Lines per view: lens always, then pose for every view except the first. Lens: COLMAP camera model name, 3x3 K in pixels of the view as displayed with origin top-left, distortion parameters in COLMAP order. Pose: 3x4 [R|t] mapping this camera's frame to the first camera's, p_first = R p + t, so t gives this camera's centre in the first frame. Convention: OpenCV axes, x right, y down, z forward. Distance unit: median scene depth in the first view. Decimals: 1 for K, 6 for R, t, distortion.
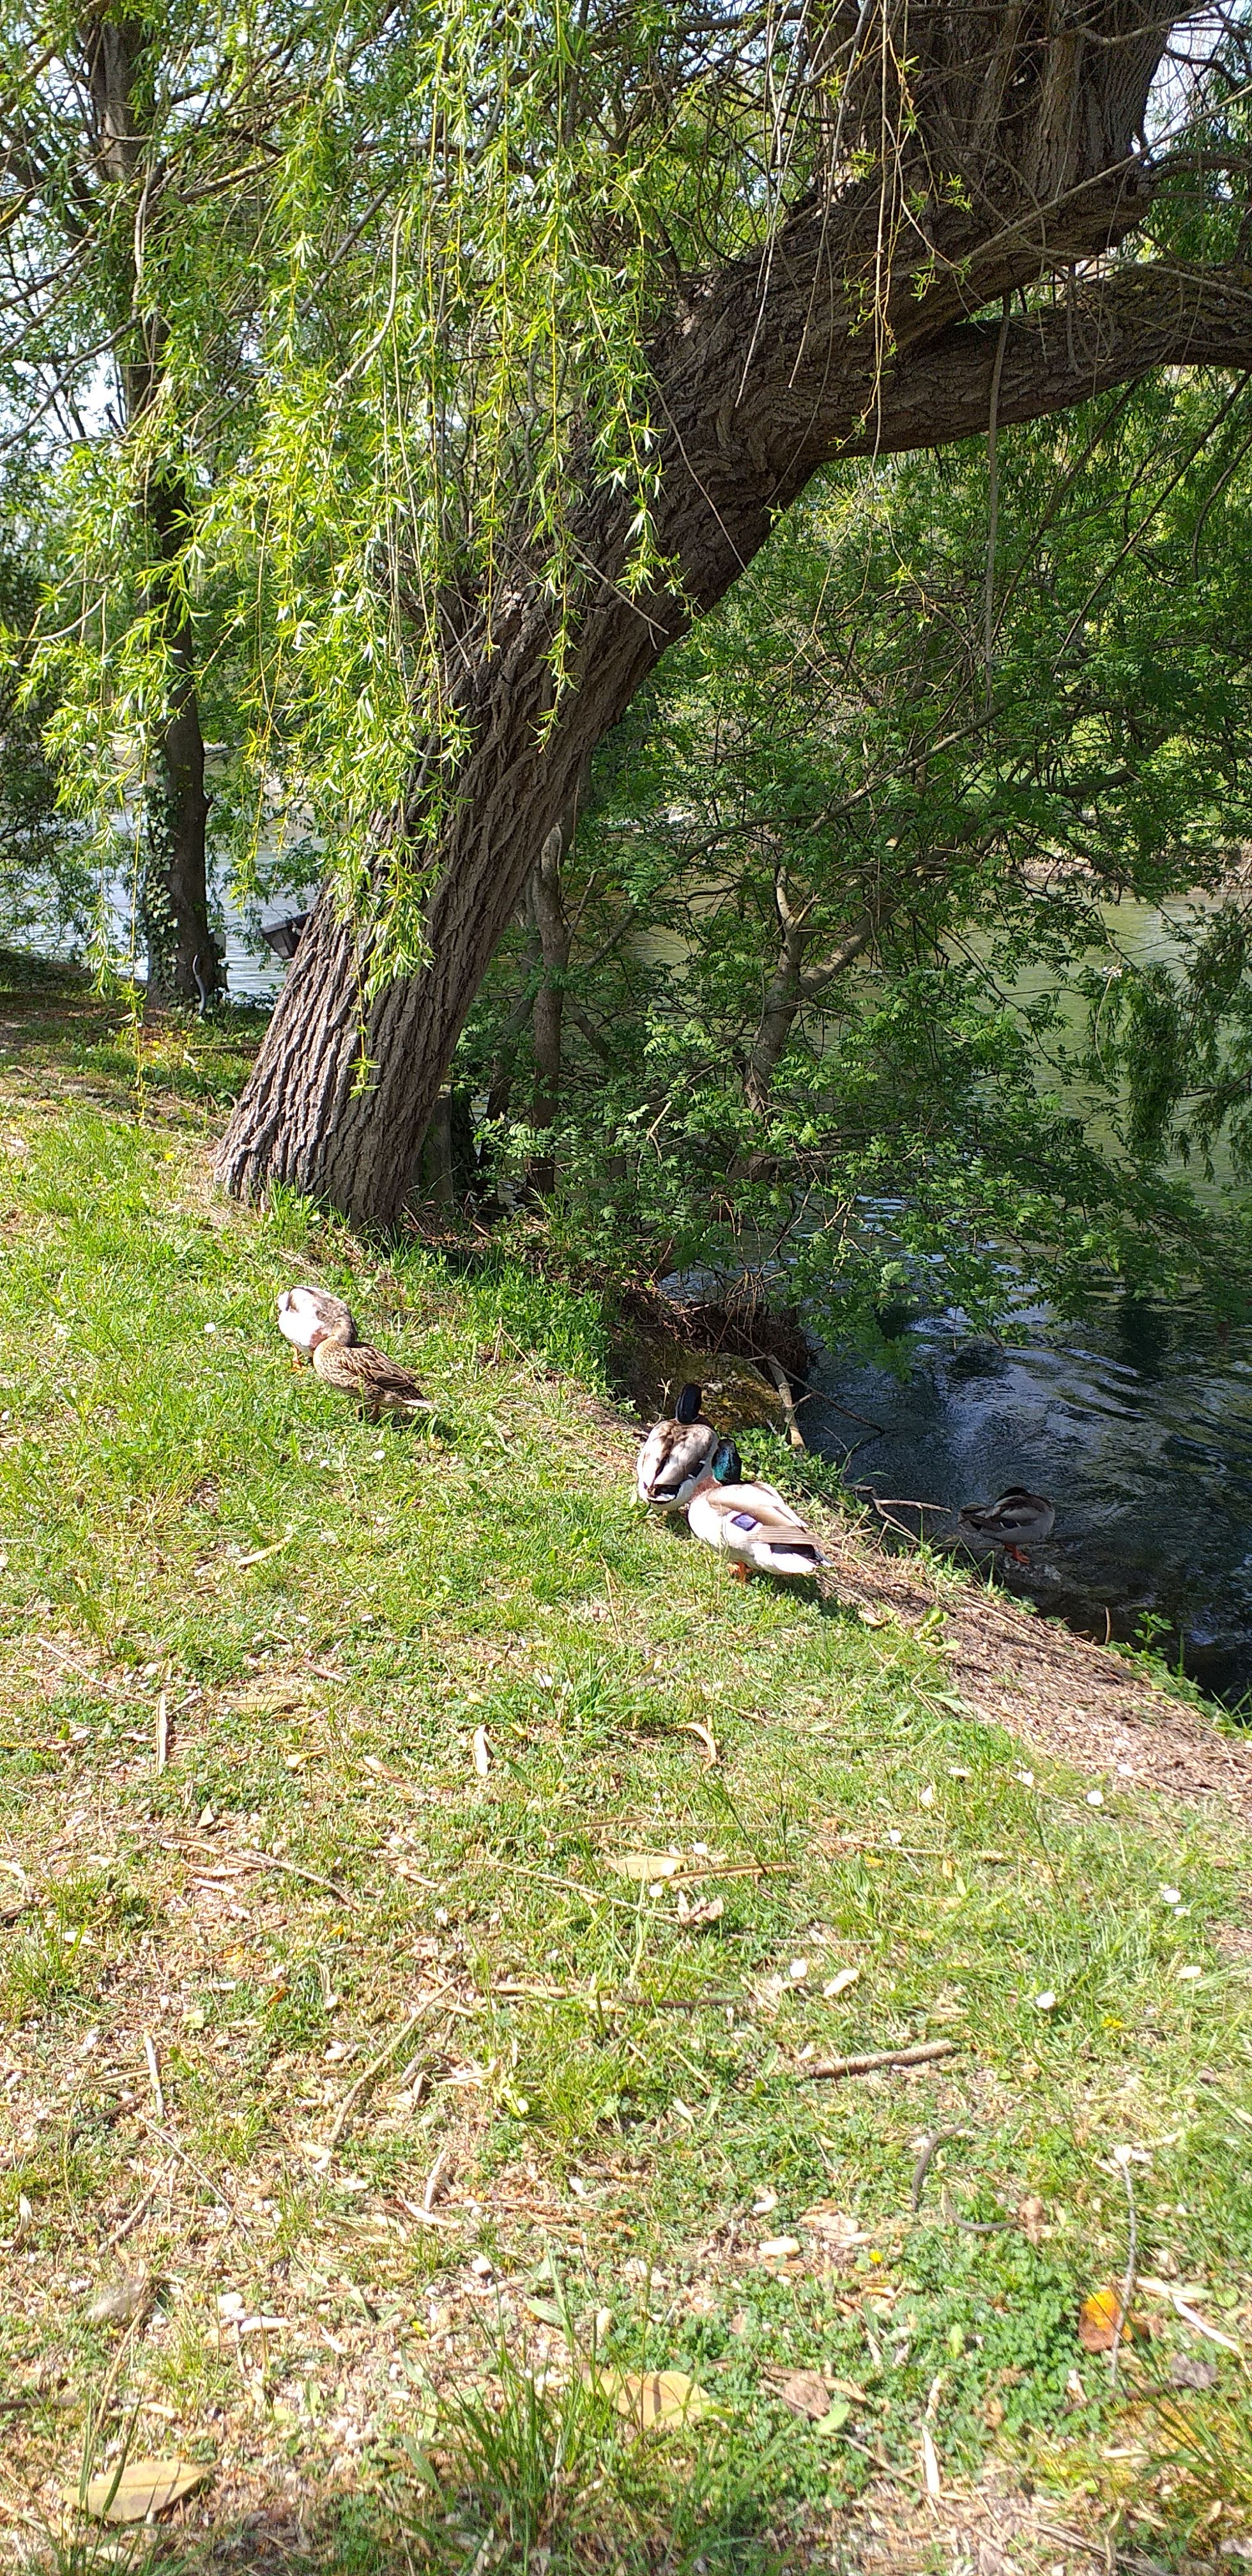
lens RADIAL K [[2068.0, 0, 626.6], [0, 2068.0, 1302.1], [0, 0, 1]] dist [0.144675, -0.318562]
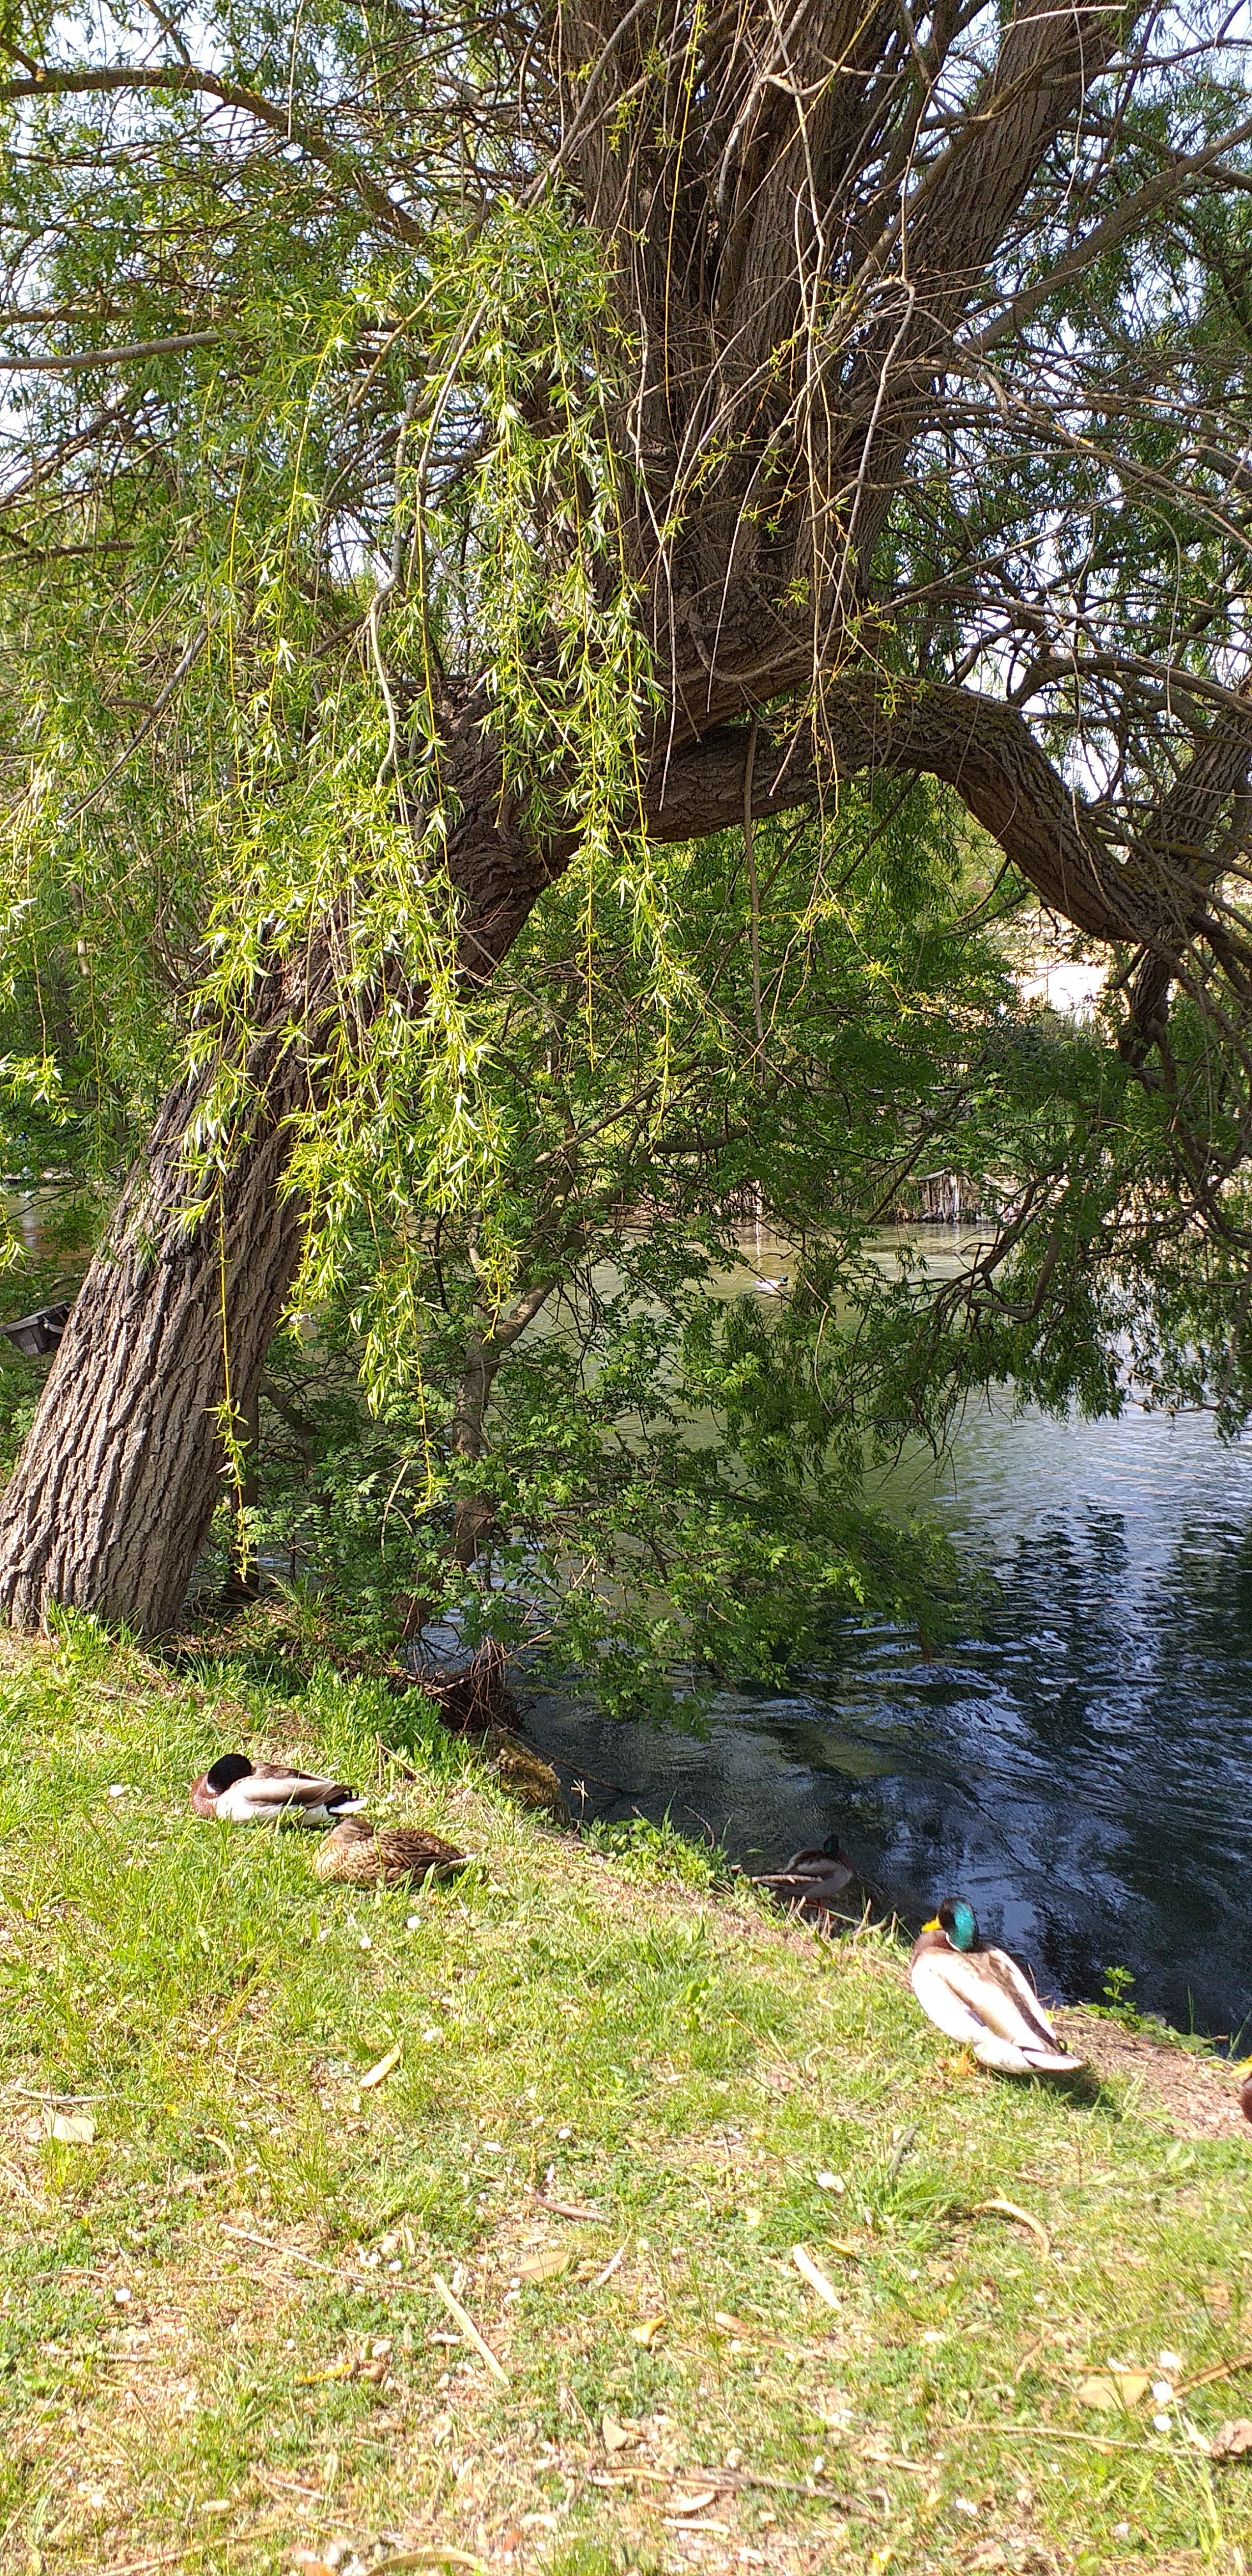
lens RADIAL K [[2063.9, 0, 626.0], [0, 2063.9, 1288.0], [0, 0, 1]] dist [0.129703, -0.238277]
pose [[0.960523, -0.059044, 0.271864, -0.167757], [0.102371, 0.983667, -0.148052, -0.032999], [-0.258682, 0.170038, 0.950879, 0.053950]]
